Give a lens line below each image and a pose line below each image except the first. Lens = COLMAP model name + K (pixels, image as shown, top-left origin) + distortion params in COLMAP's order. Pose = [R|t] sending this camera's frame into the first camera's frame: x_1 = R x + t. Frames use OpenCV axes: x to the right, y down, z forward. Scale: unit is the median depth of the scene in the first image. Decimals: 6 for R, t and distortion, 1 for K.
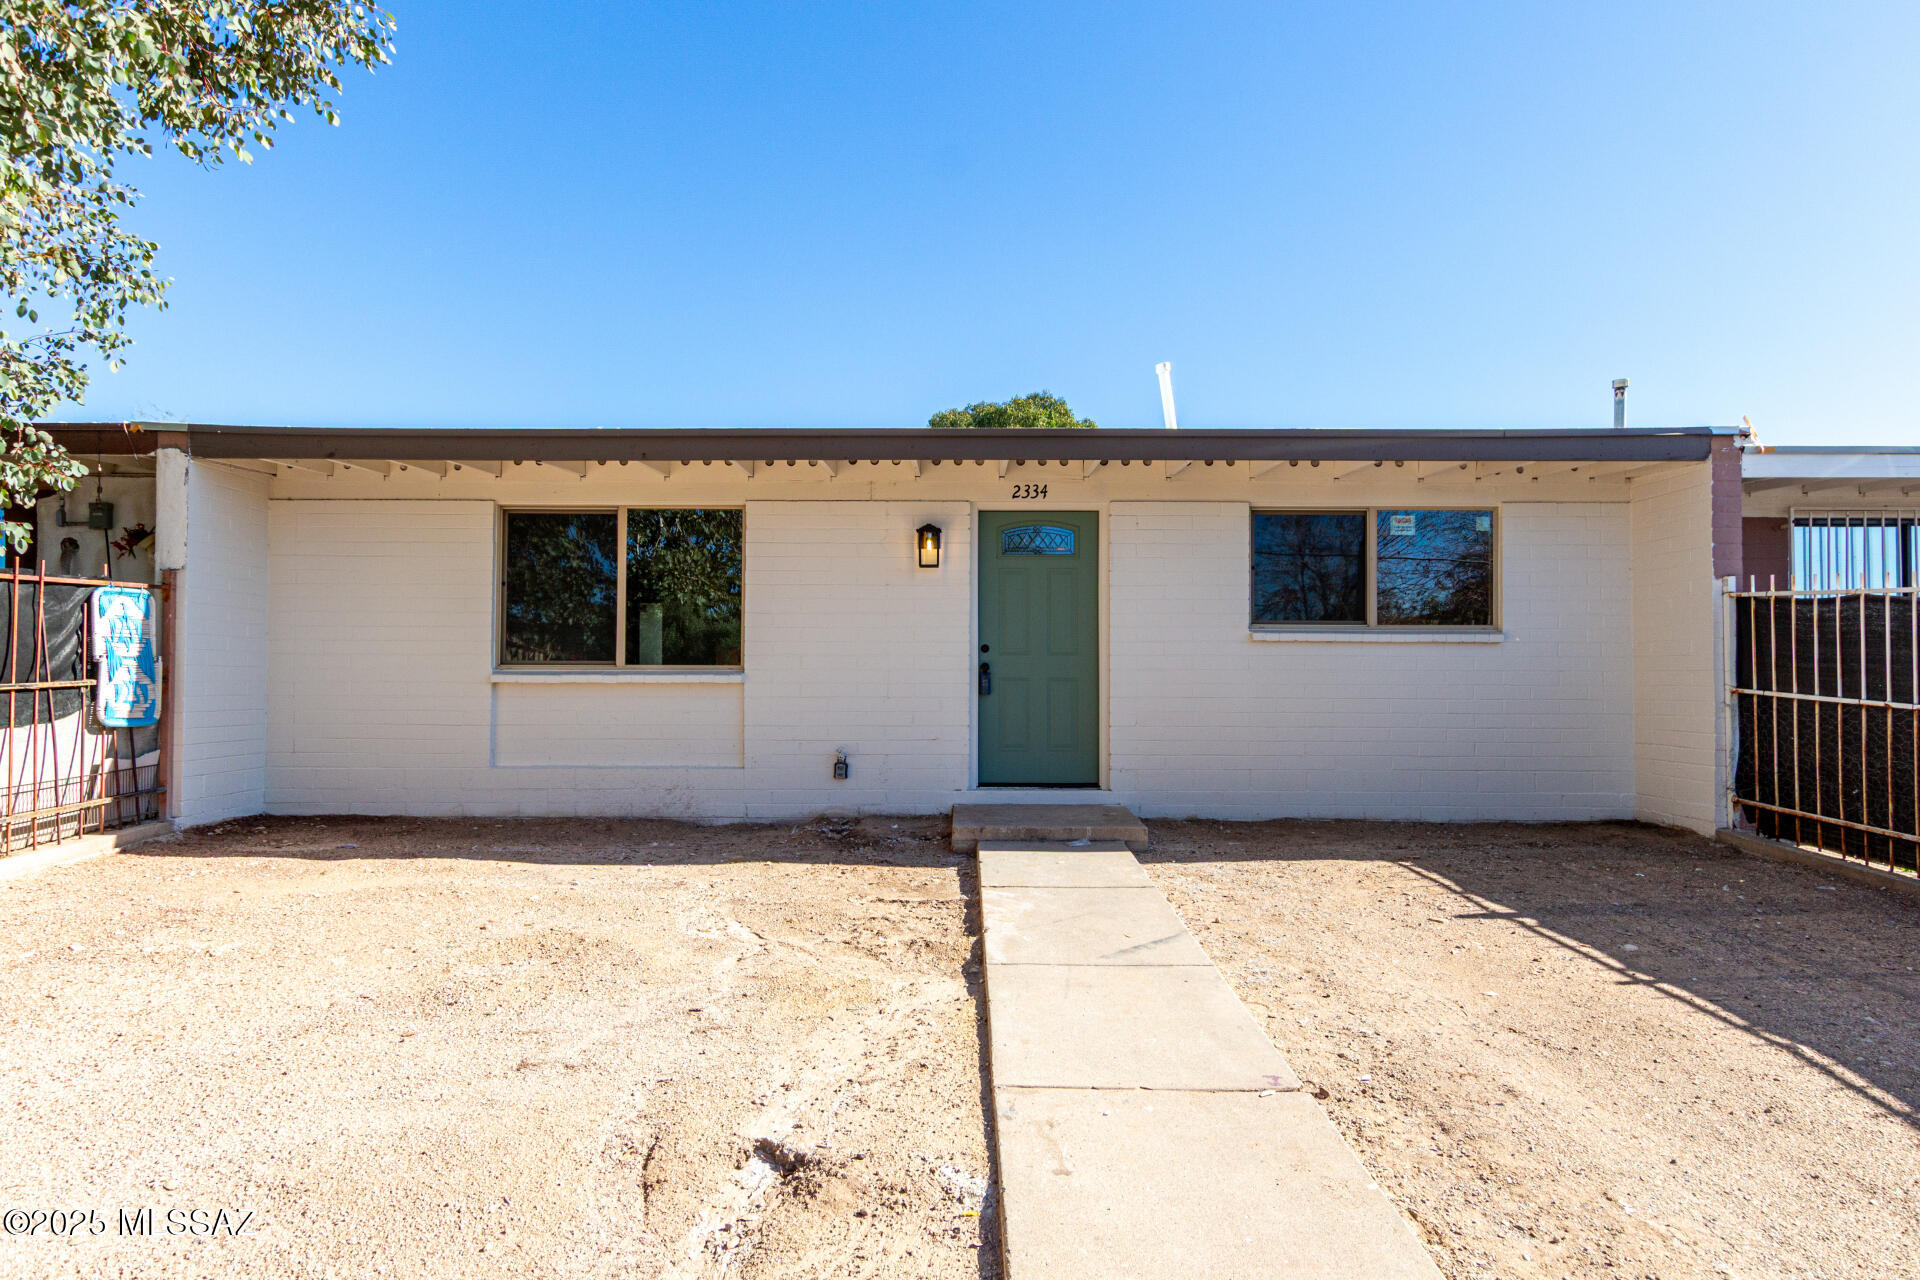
lens RADIAL K [[1073.0, 0, 960.4], [0, 1073.0, 657.8], [0, 0, 1]] dist [0.013584, -0.003140]
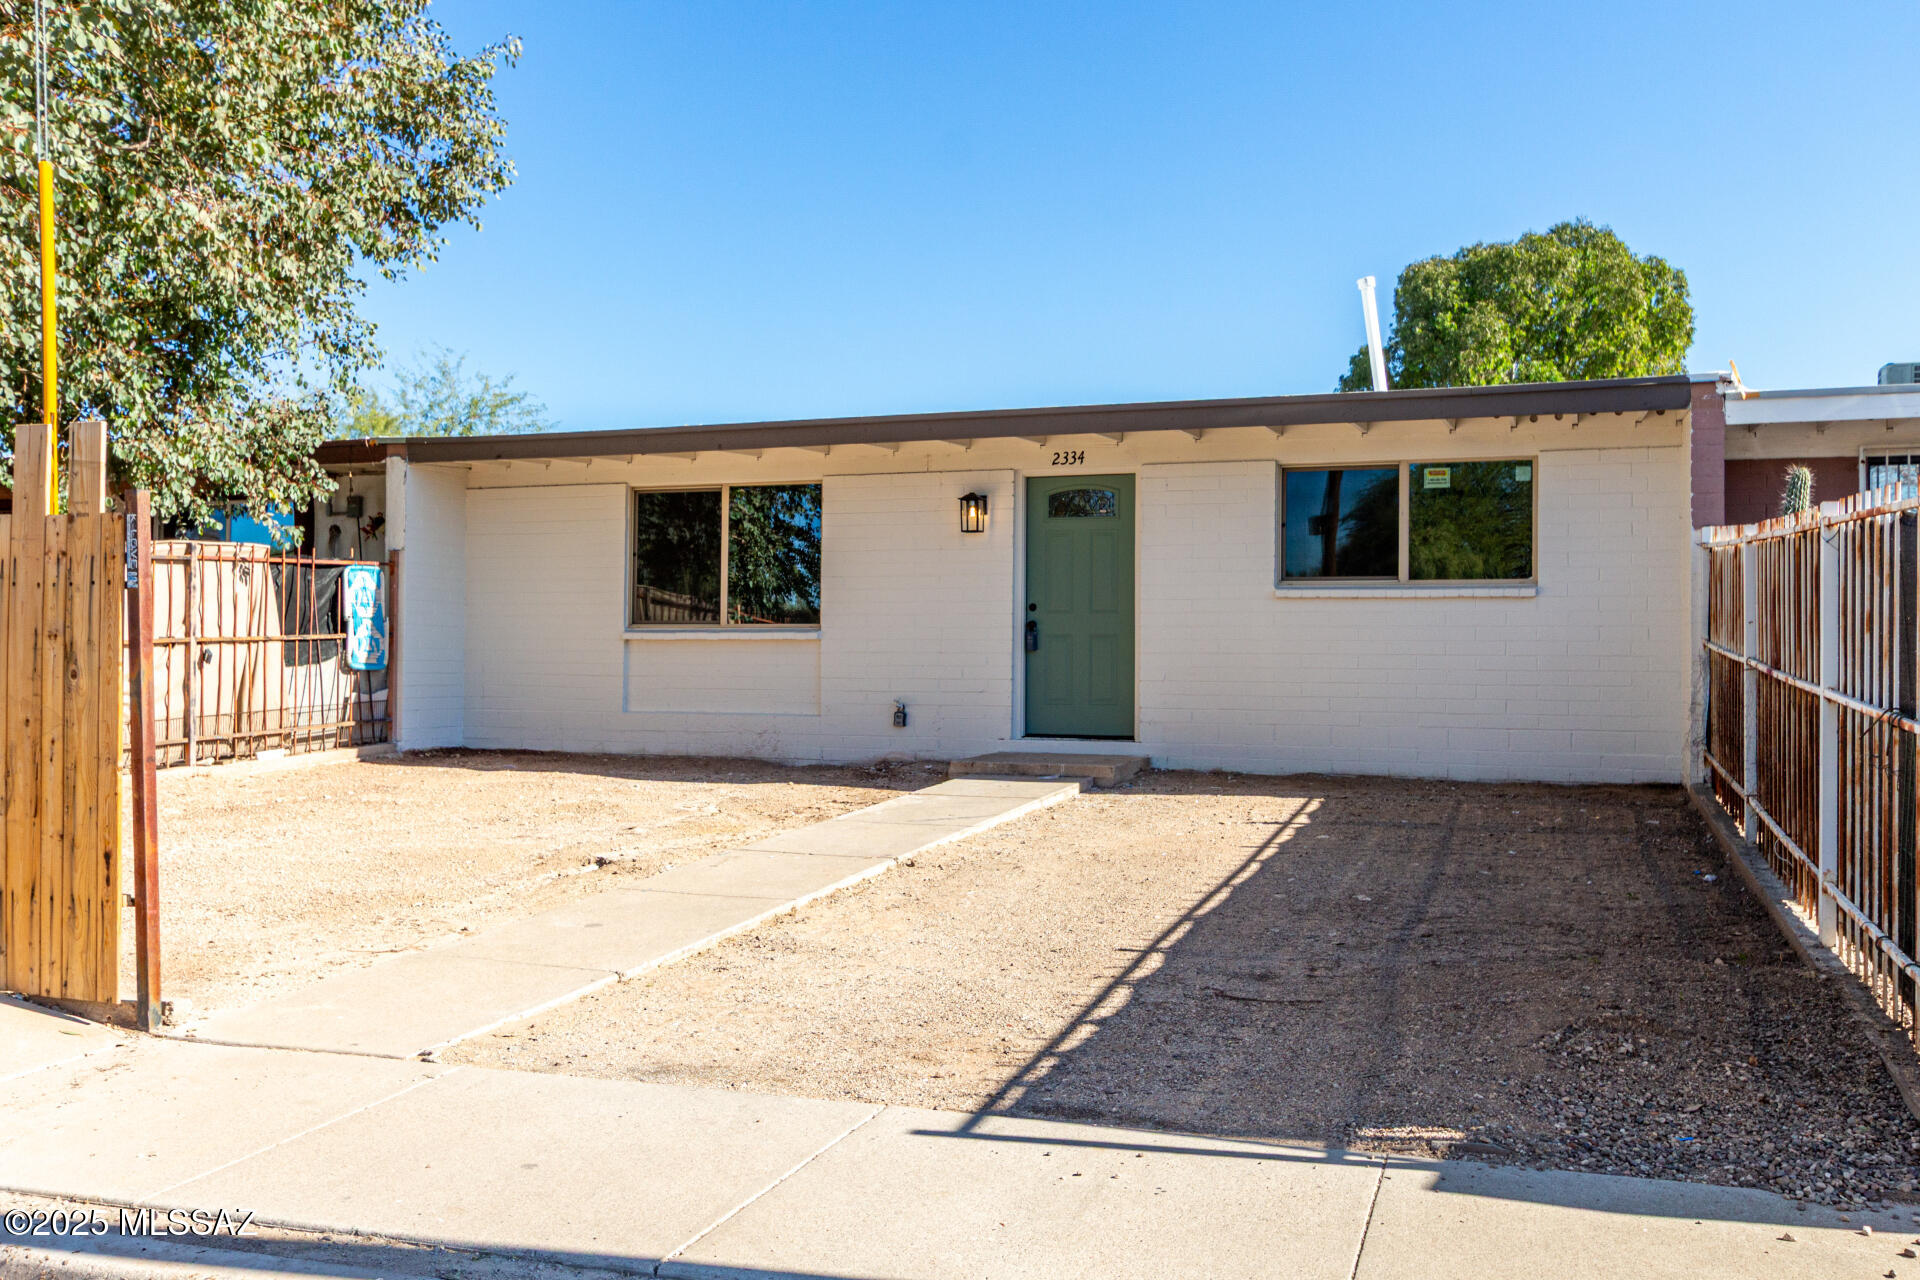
lens RADIAL K [[1679.2, 0, 960.0], [0, 1679.2, 640.0], [0, 0, 1]] dist [-0.001896, 0.004791]
pose [[0.938851, -0.000628, -0.344324, 0.590697], [0.001991, 0.999992, 0.003603, 0.019650], [0.344319, -0.004068, 0.938844, -0.649116]]
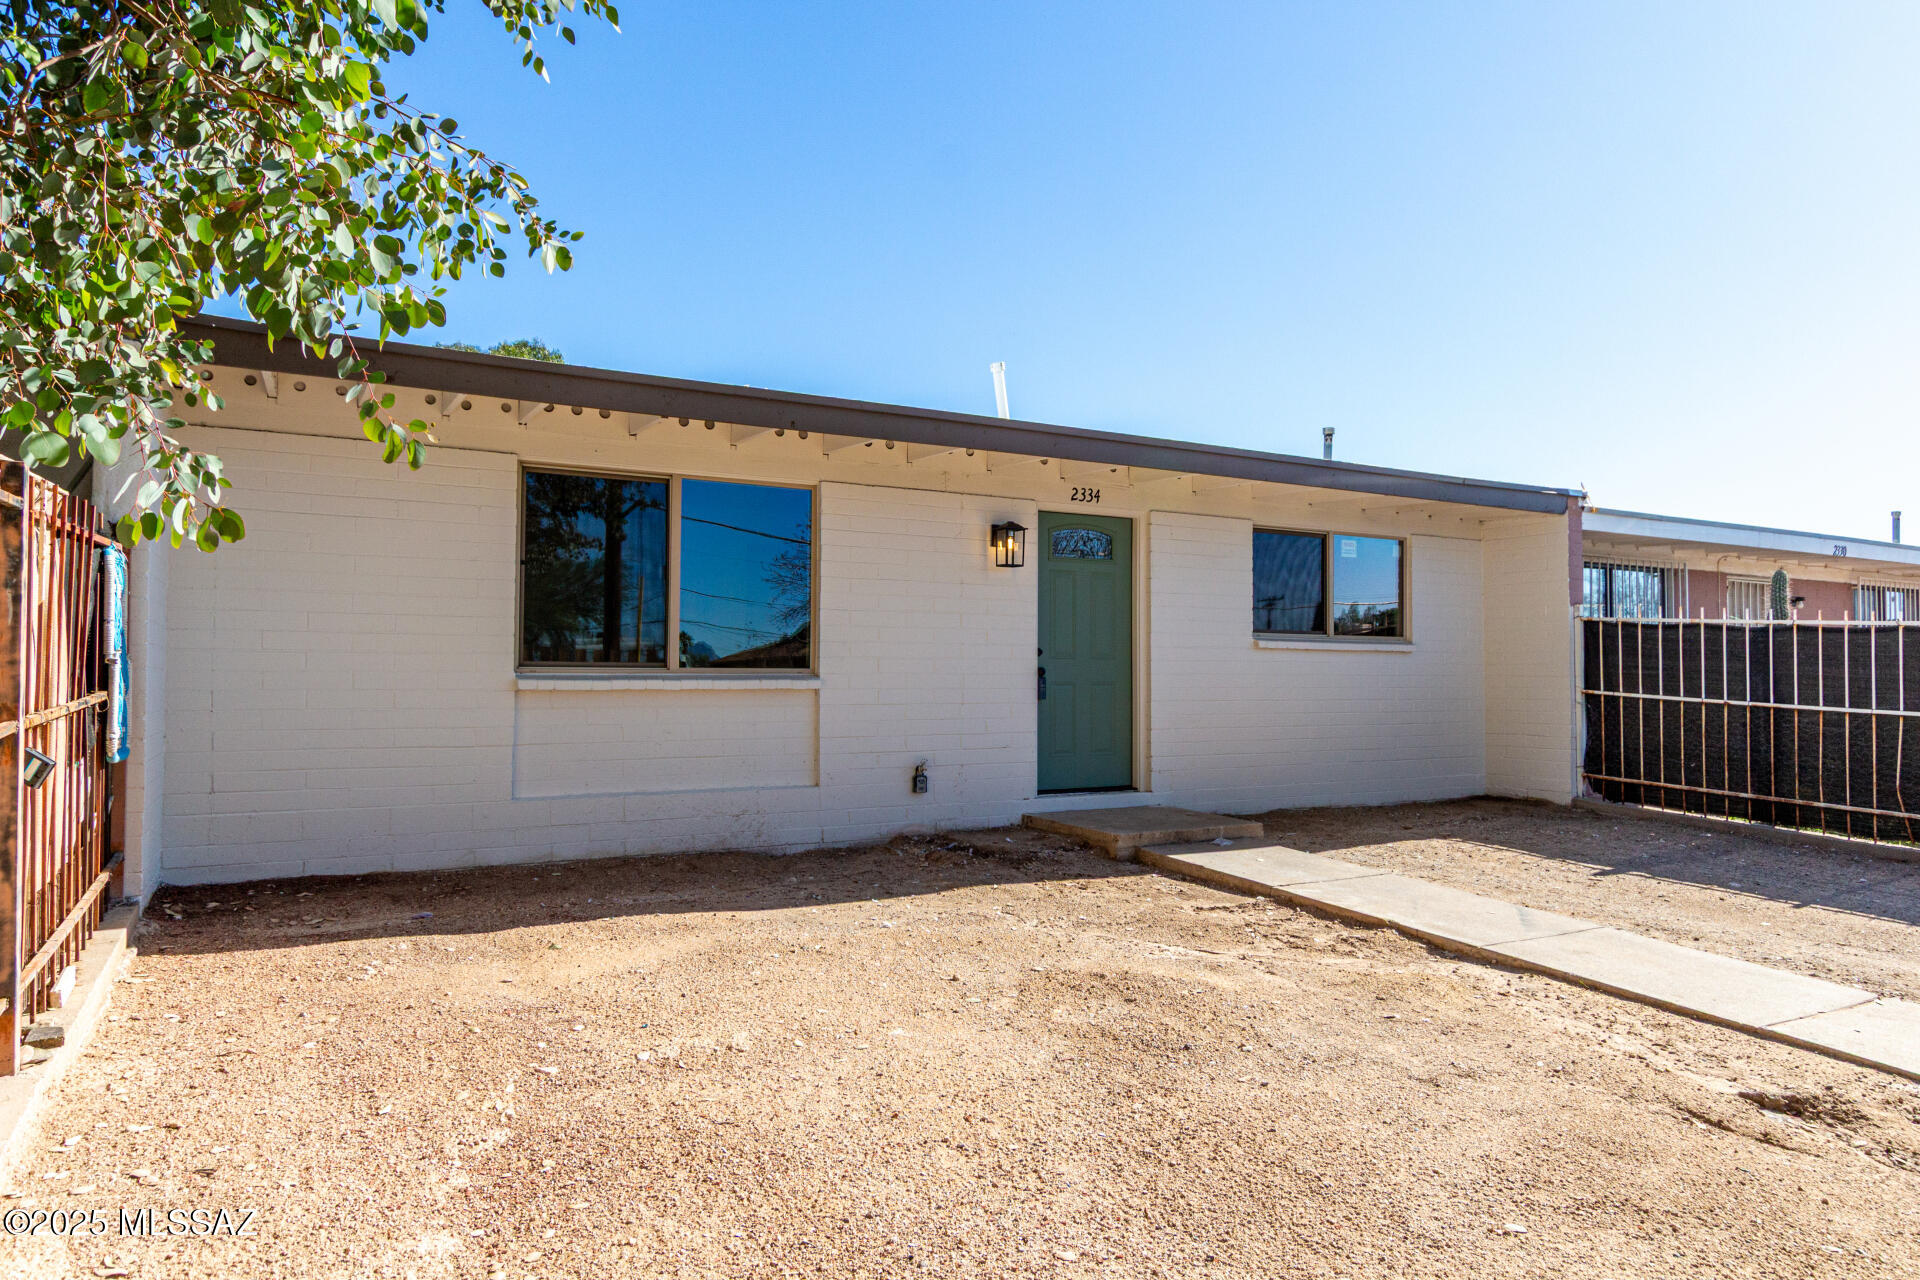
lens RADIAL K [[1170.9, 0, 960.0], [0, 1170.9, 640.0], [0, 0, 1]] dist [0.006679, -0.000868]
pose [[0.872291, 0.015470, 0.488743, -0.627051], [-0.011217, 0.999869, -0.011629, -0.007139], [-0.488859, 0.004662, 0.872350, 0.122679]]
